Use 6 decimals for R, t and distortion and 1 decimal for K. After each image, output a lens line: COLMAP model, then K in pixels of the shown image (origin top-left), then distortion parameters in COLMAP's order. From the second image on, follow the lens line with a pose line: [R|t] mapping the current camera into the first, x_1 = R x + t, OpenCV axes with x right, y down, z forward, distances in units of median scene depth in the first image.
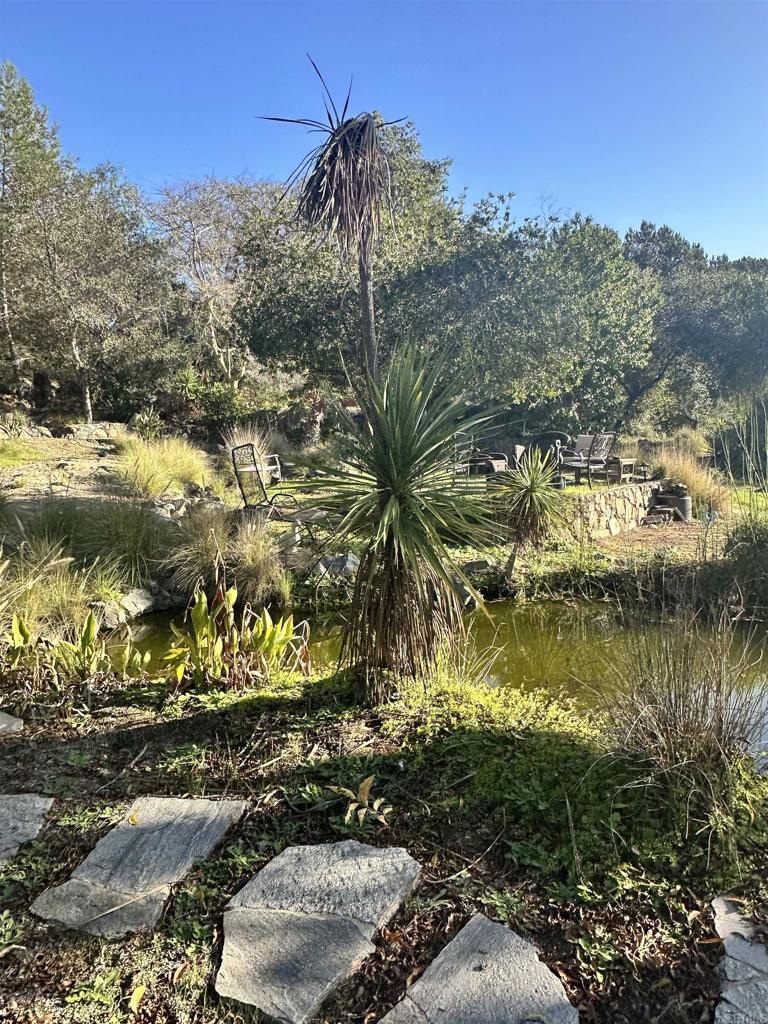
lens RADIAL K [[675.7, 0, 388.8], [0, 675.7, 514.1], [0, 0, 1]] dist [-0.018464, 0.013599]
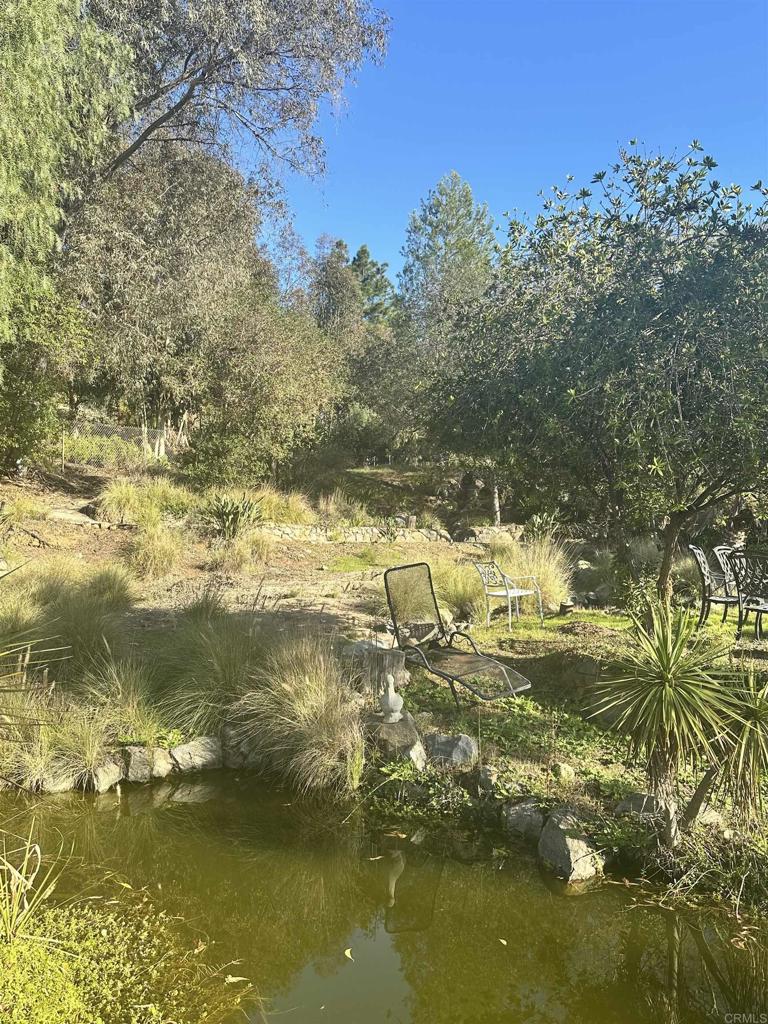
lens RADIAL K [[782.1, 0, 384.7], [0, 782.1, 519.5], [0, 0, 1]] dist [0.005425, -0.003560]
pose [[0.748654, -0.003135, -0.662953, 0.393844], [-0.085264, 0.991229, -0.100974, -0.069366], [0.657455, 0.132121, 0.741820, 0.351027]]
